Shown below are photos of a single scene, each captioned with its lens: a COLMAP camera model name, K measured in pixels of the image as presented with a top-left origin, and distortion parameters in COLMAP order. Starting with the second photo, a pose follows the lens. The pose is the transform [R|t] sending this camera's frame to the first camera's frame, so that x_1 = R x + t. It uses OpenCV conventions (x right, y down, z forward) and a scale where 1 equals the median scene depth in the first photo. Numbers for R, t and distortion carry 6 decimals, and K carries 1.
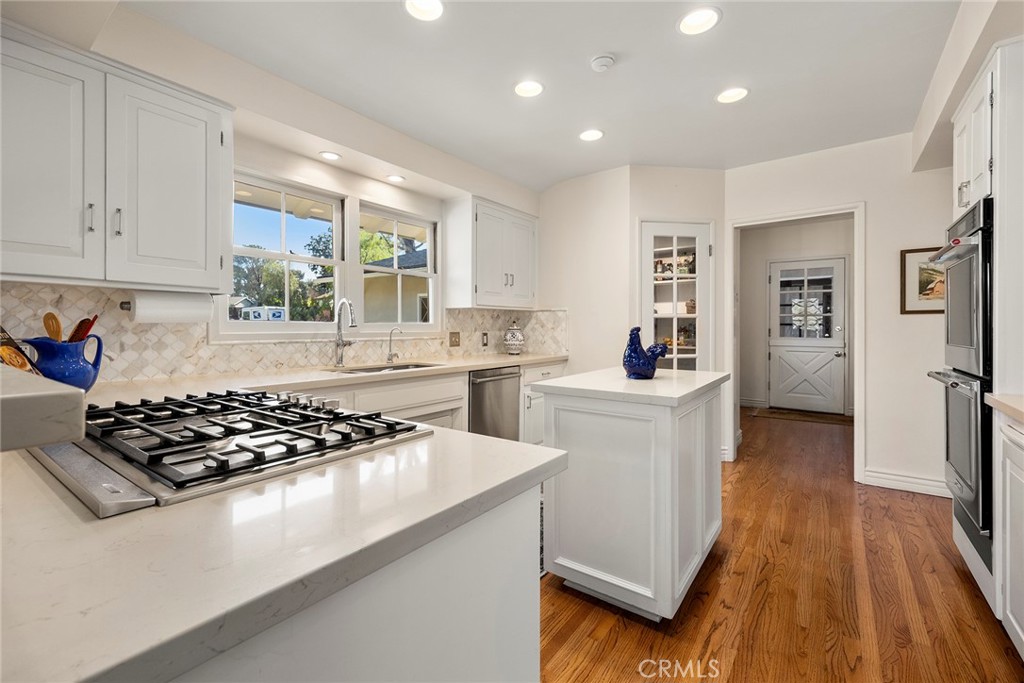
lens RADIAL K [[434.1, 0, 506.7], [0, 434.1, 330.1], [0, 0, 1]] dist [0.008722, -0.000042]
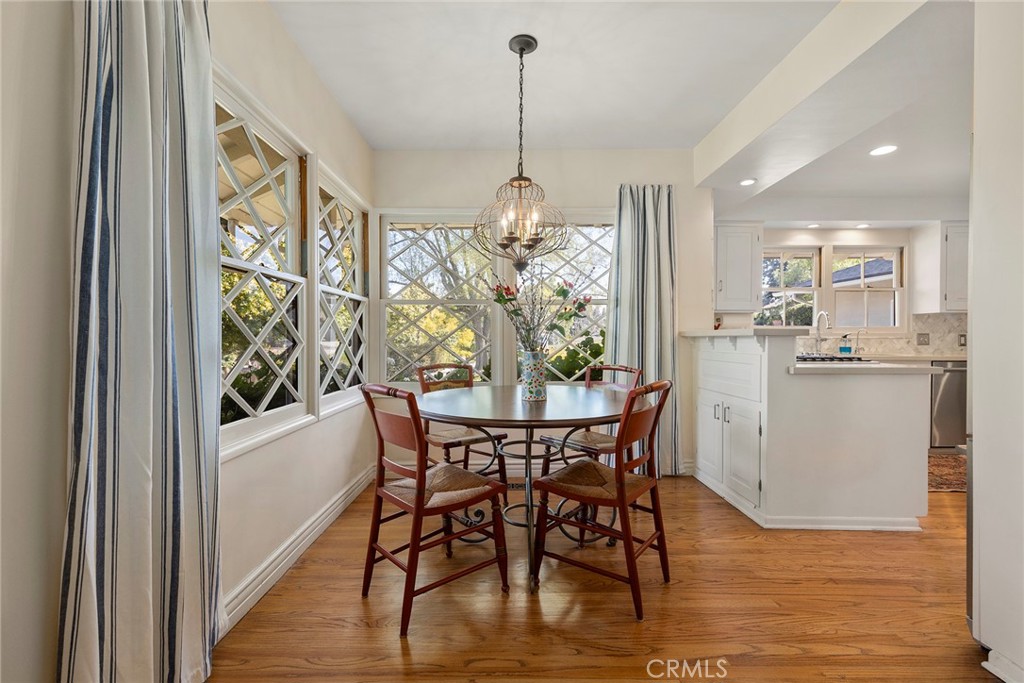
lens RADIAL K [[425.4, 0, 512.0], [0, 425.4, 341.5], [0, 0, 1]] dist [0.000678, 0.000089]
pose [[0.590013, 0.004203, -0.807383, 0.181228], [-0.004709, 0.999987, 0.001765, 0.034109], [0.807380, 0.002761, 0.590025, -0.702653]]
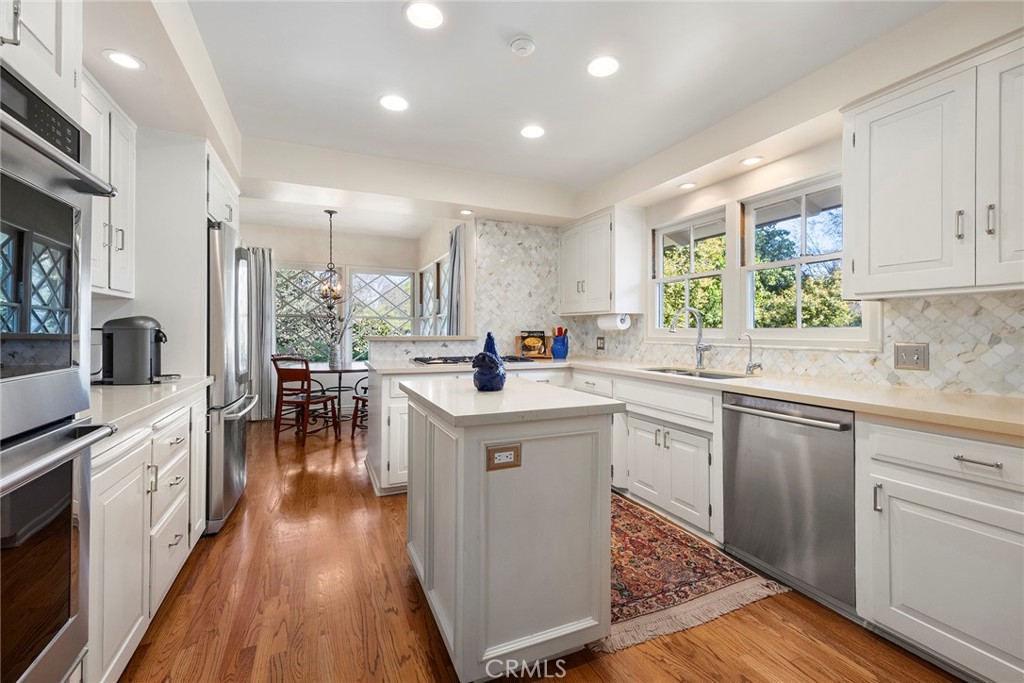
lens RADIAL K [[434.1, 0, 506.7], [0, 434.1, 330.1], [0, 0, 1]] dist [0.008722, -0.000042]
pose [[-0.495309, -0.007282, -0.868686, 0.668010], [-0.012198, 0.999925, -0.001427, -0.004806], [0.868631, 0.009889, -0.495360, 0.922683]]
